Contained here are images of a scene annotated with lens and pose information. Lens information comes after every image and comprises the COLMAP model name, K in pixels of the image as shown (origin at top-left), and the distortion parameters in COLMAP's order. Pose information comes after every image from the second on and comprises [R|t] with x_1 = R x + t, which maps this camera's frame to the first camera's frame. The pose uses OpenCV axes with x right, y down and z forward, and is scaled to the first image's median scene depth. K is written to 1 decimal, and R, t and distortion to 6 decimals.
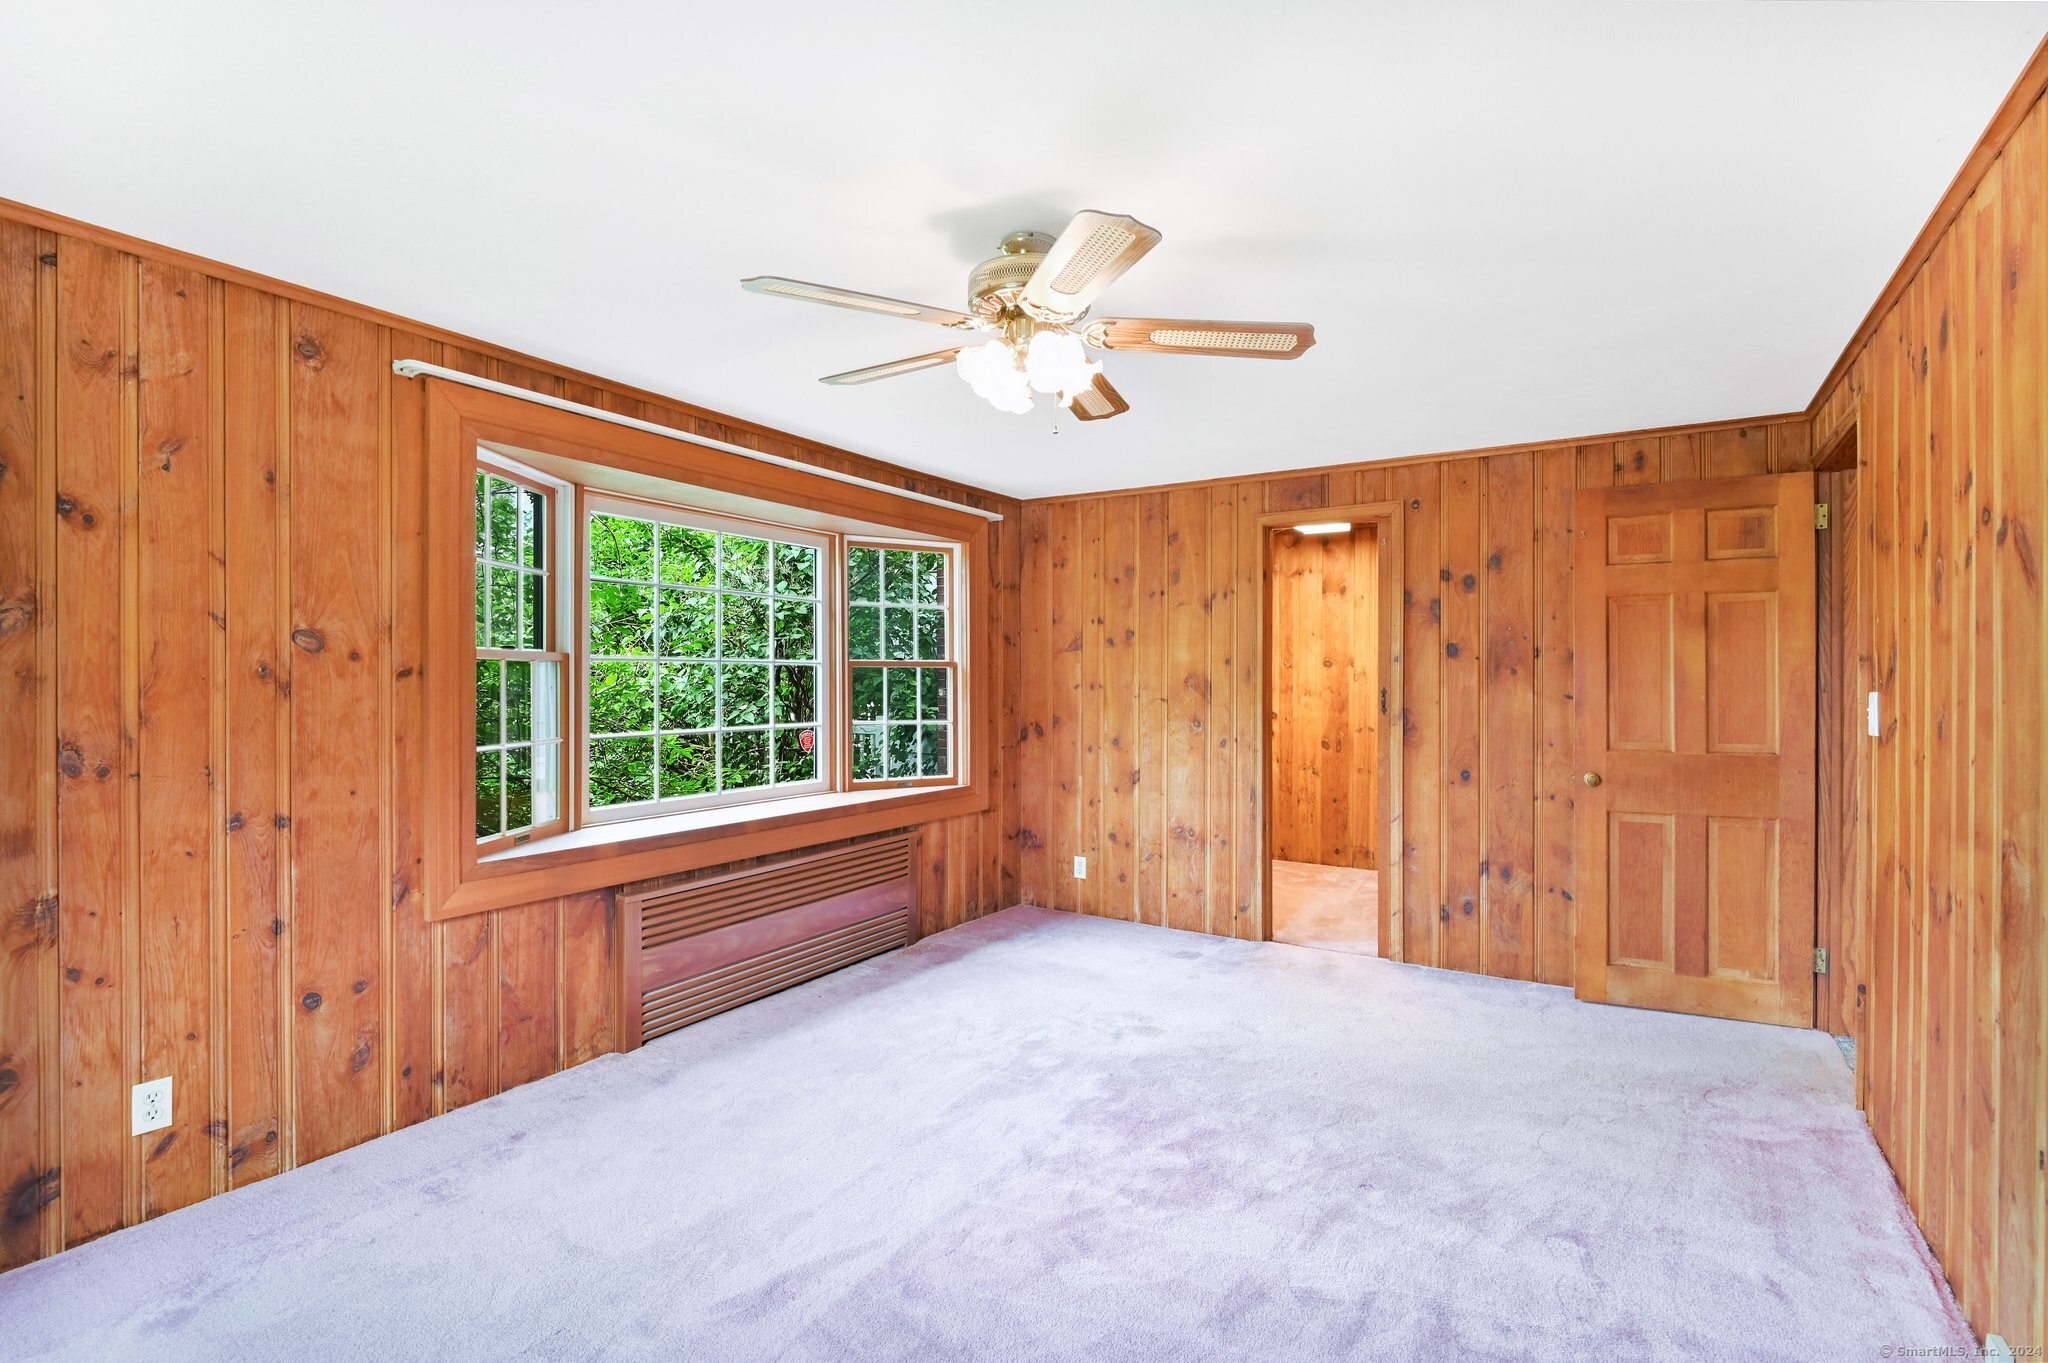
lens RADIAL K [[956.3, 0, 1029.2], [0, 956.3, 682.5], [0, 0, 1]] dist [-0.002149, -0.002756]
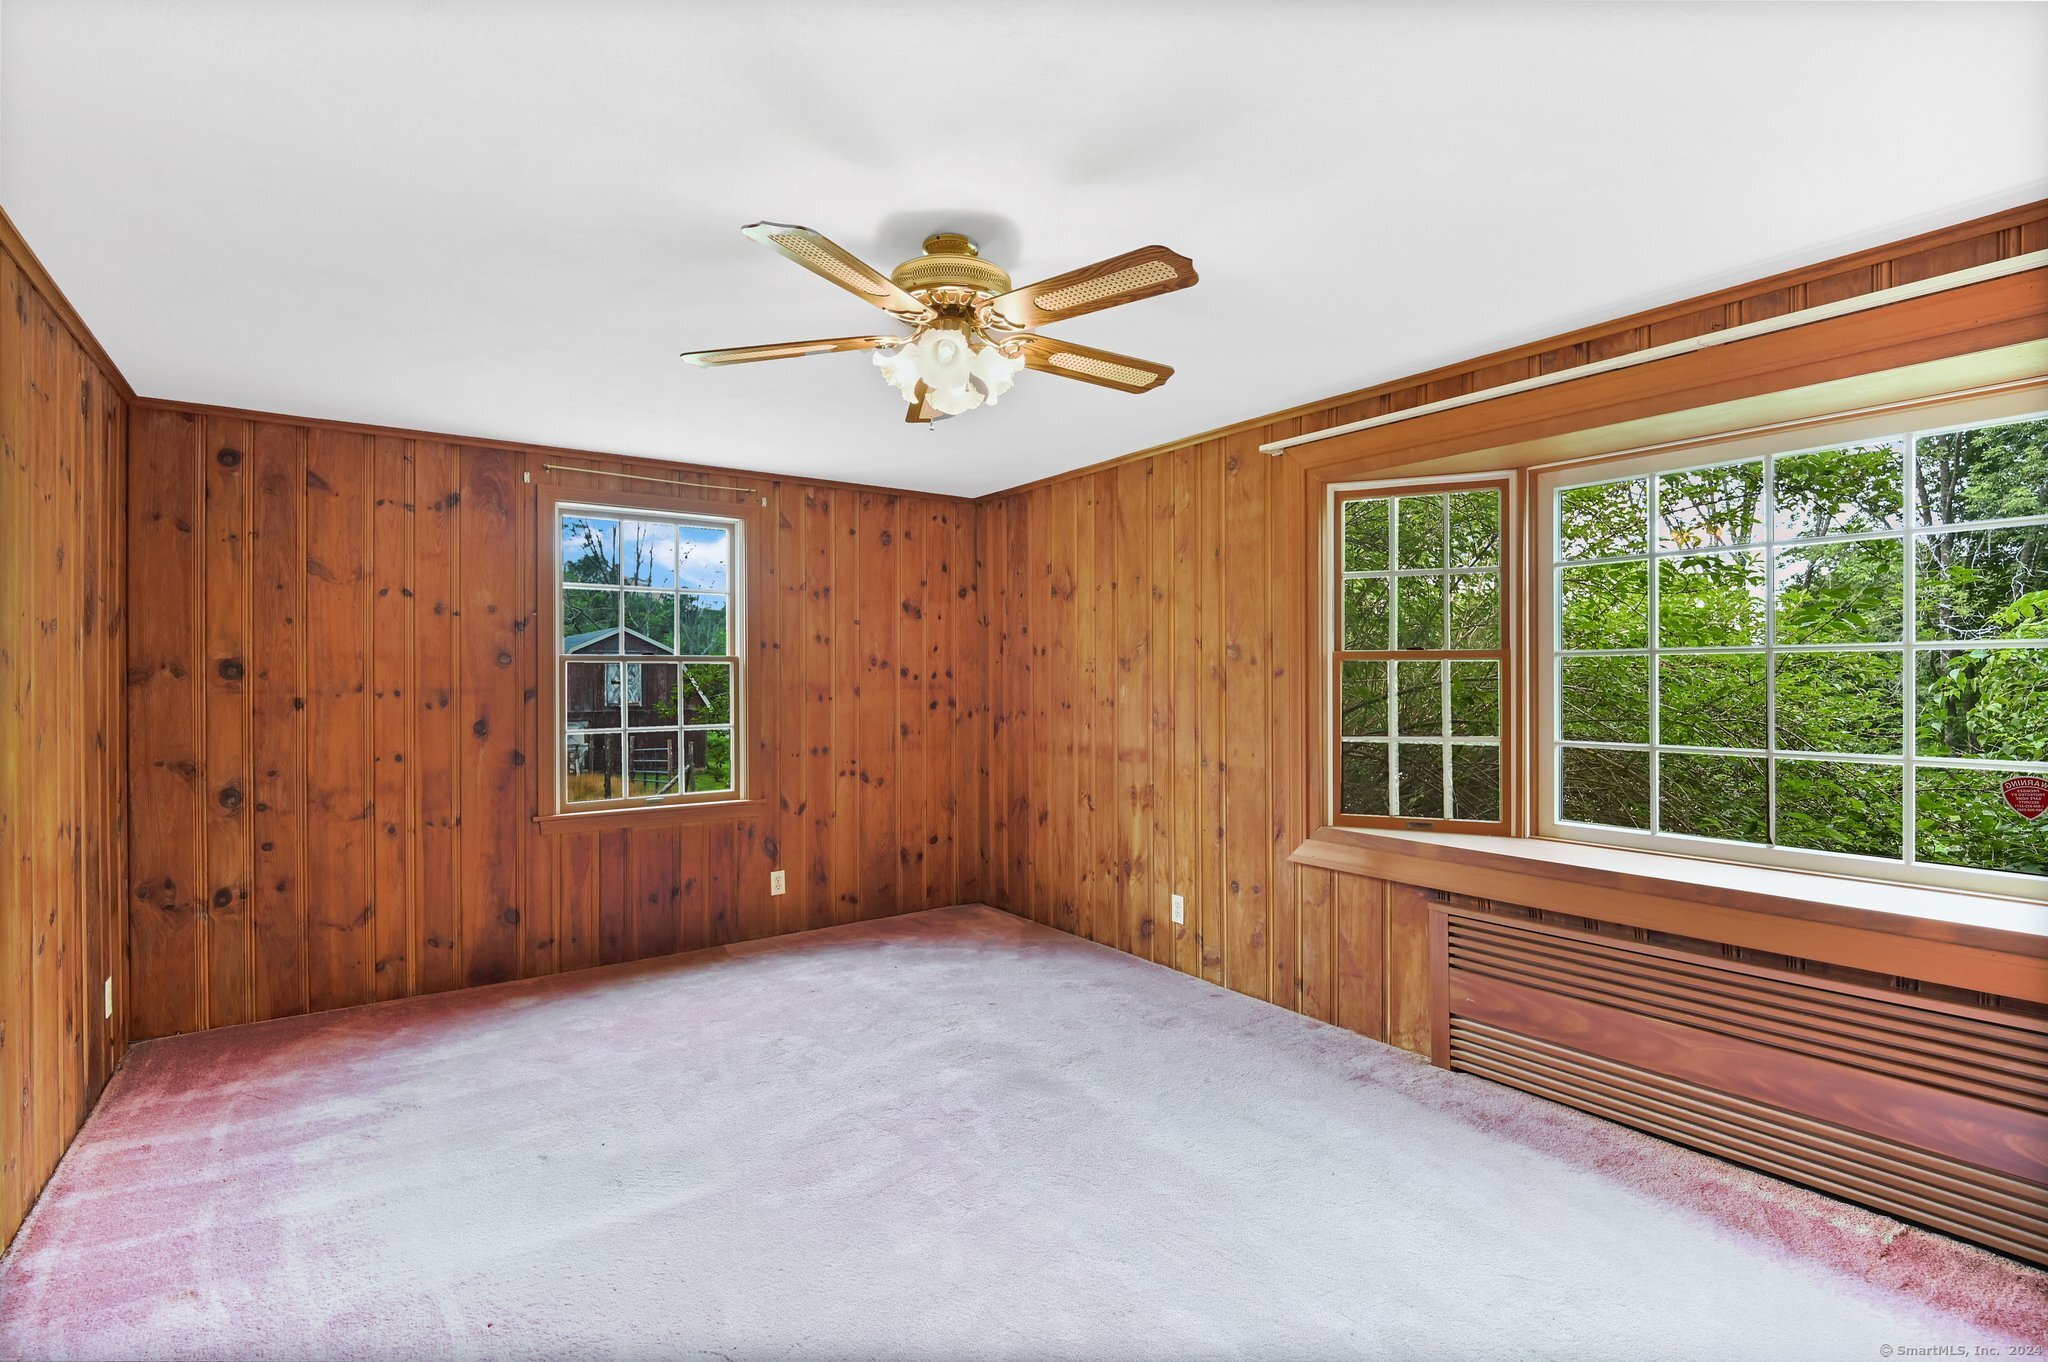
lens RADIAL K [[956.3, 0, 1029.6], [0, 956.3, 678.8], [0, 0, 1]] dist [-0.002149, -0.002756]
pose [[-0.374563, 0.001364, -0.927200, 0.661737], [-0.001230, 0.999997, 0.001968, -0.002944], [0.927201, 0.001878, -0.374560, 1.047041]]
